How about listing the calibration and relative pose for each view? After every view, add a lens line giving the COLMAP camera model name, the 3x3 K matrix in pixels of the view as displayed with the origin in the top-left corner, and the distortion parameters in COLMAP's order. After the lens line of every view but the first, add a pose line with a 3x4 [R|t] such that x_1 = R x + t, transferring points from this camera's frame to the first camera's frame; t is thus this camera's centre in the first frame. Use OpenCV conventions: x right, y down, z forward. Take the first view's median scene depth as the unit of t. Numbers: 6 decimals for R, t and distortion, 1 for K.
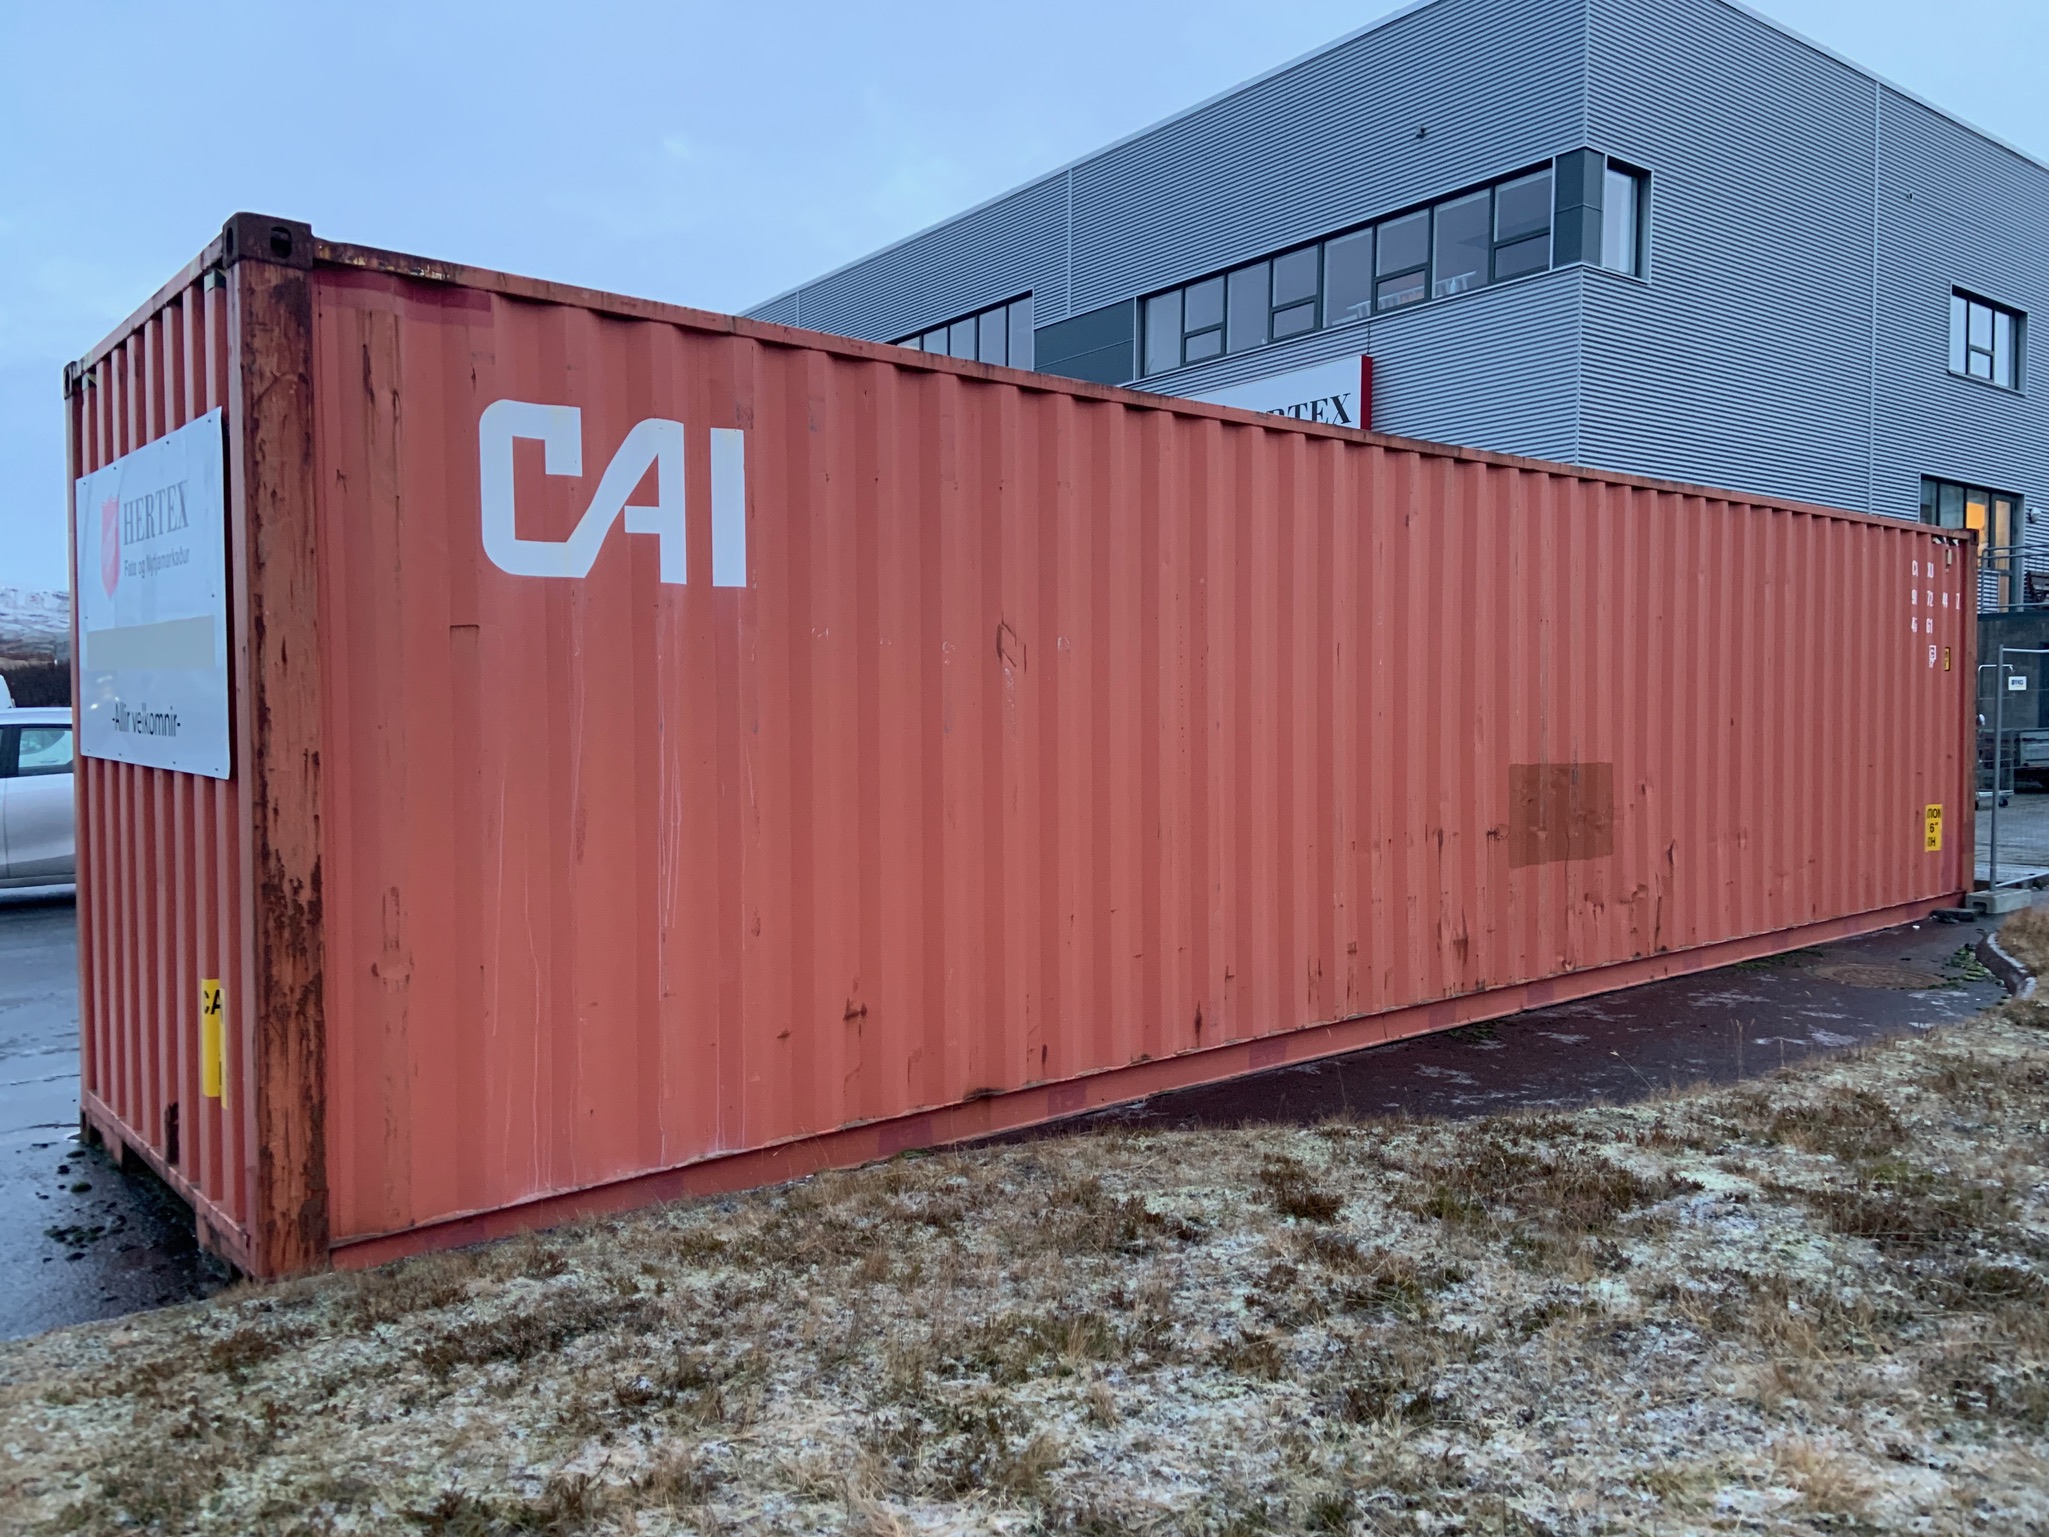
lens RADIAL K [[1528.5, 0, 1011.6], [0, 1528.5, 761.0], [0, 0, 1]] dist [0.126418, -0.170414]
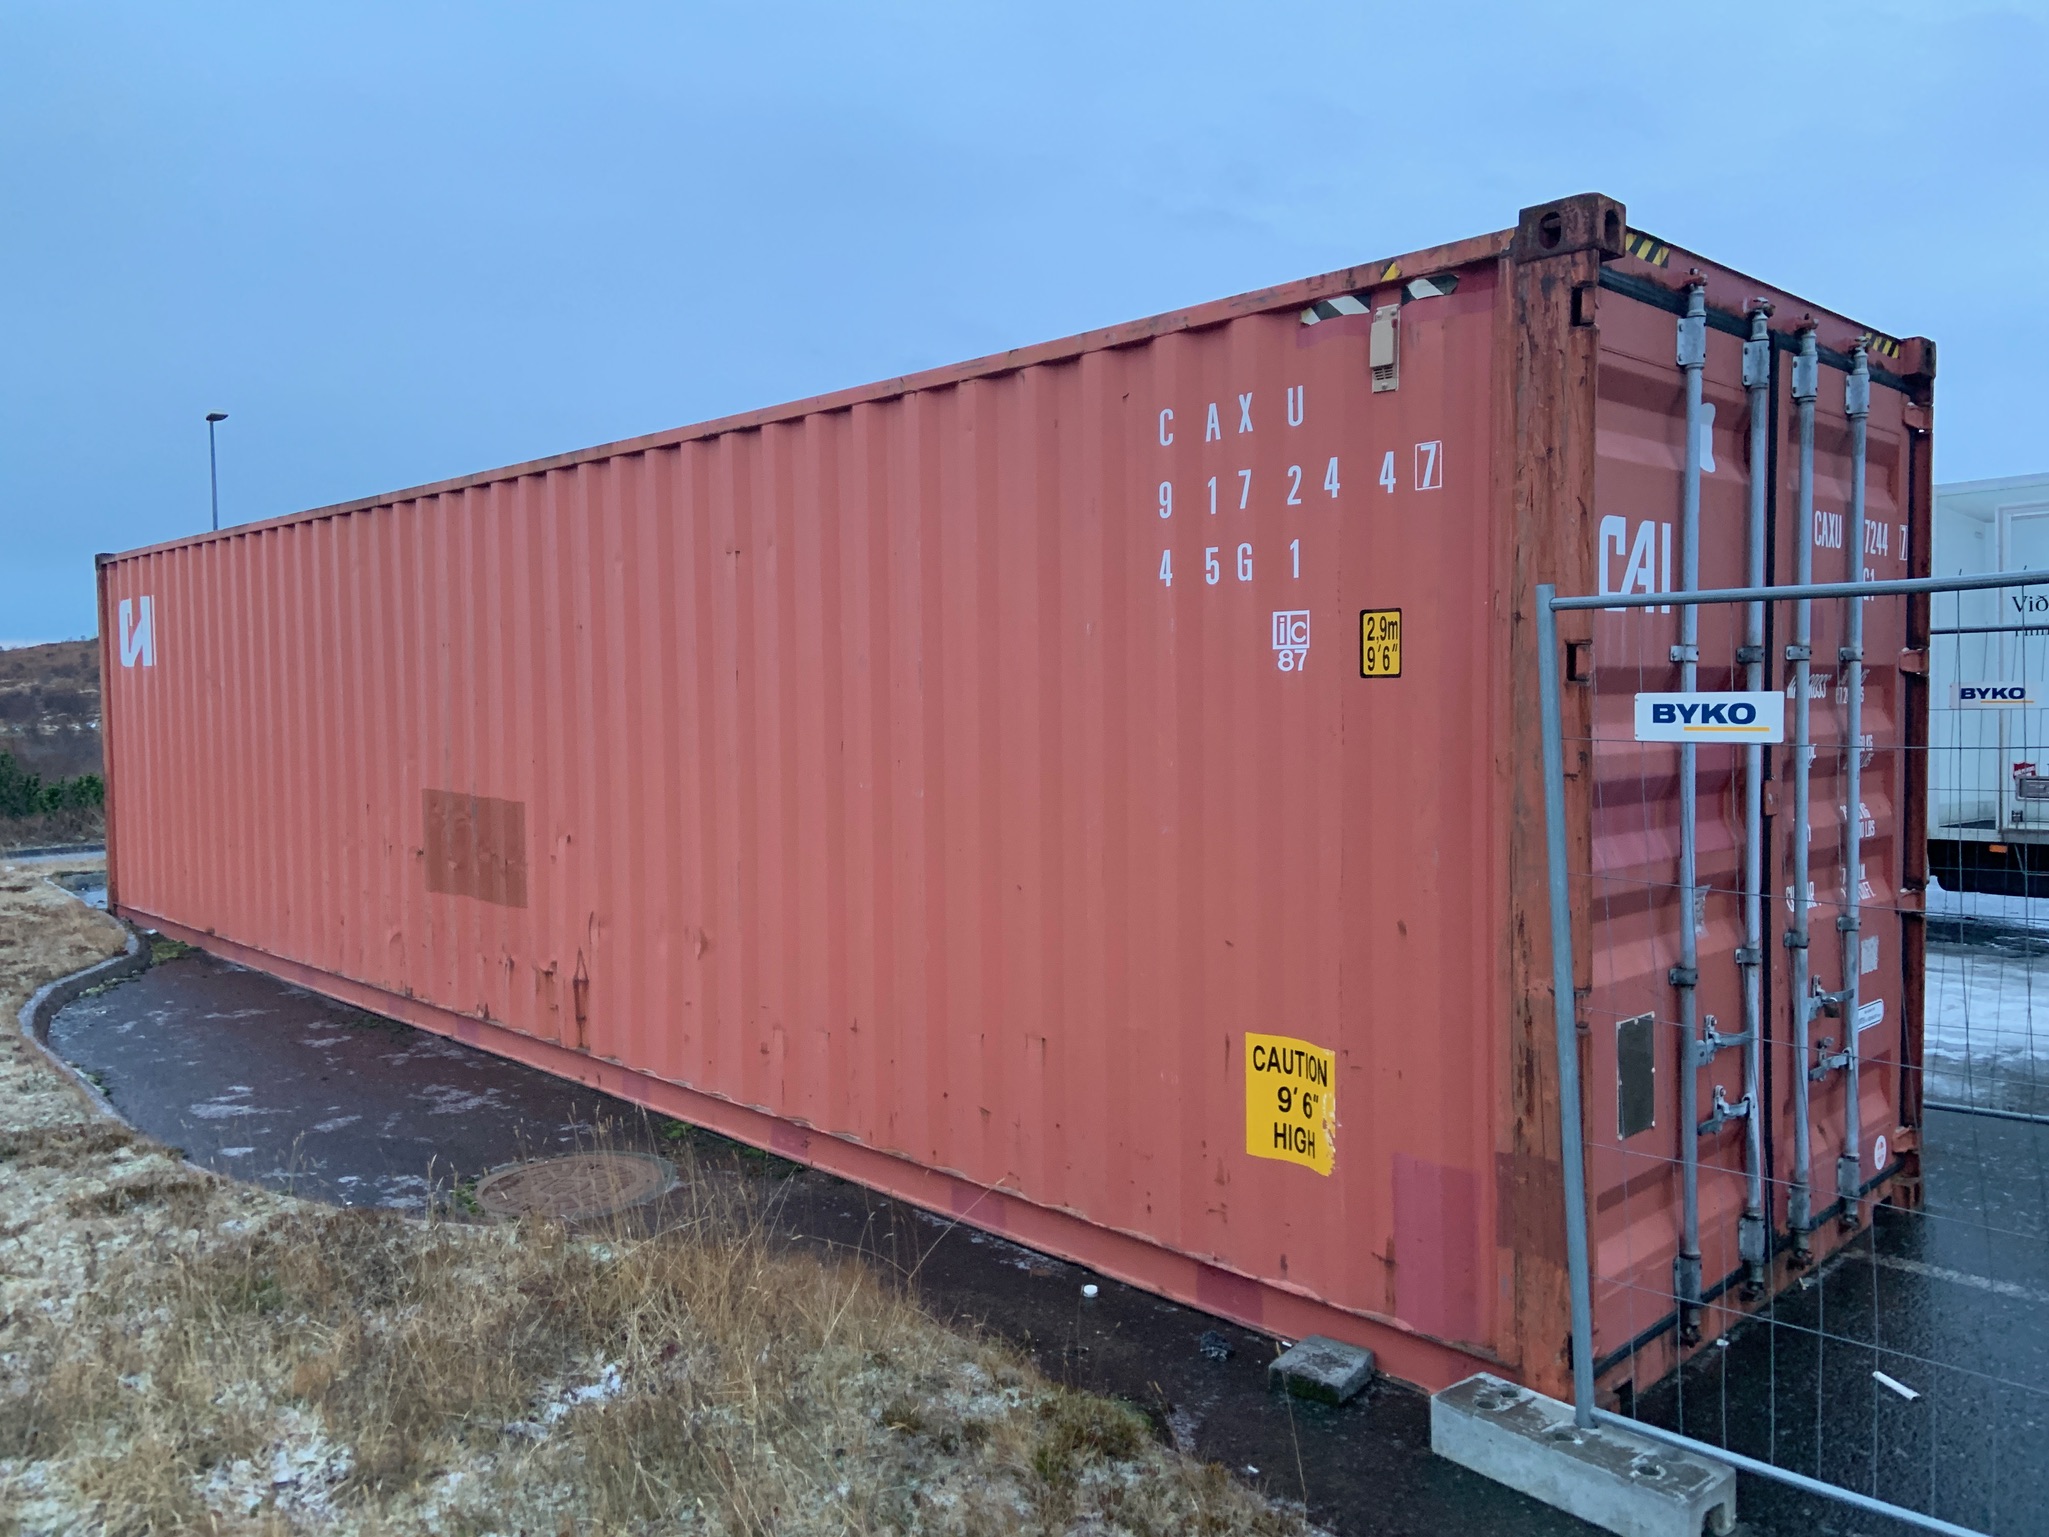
lens RADIAL K [[1534.9, 0, 1031.5], [0, 1534.9, 732.8], [0, 0, 1]] dist [0.104239, -0.116149]
pose [[0.073388, 0.052515, -0.995920, 1.228443], [-0.010247, 0.998600, 0.051901, -0.082421], [0.997251, 0.006397, 0.073823, 1.182171]]
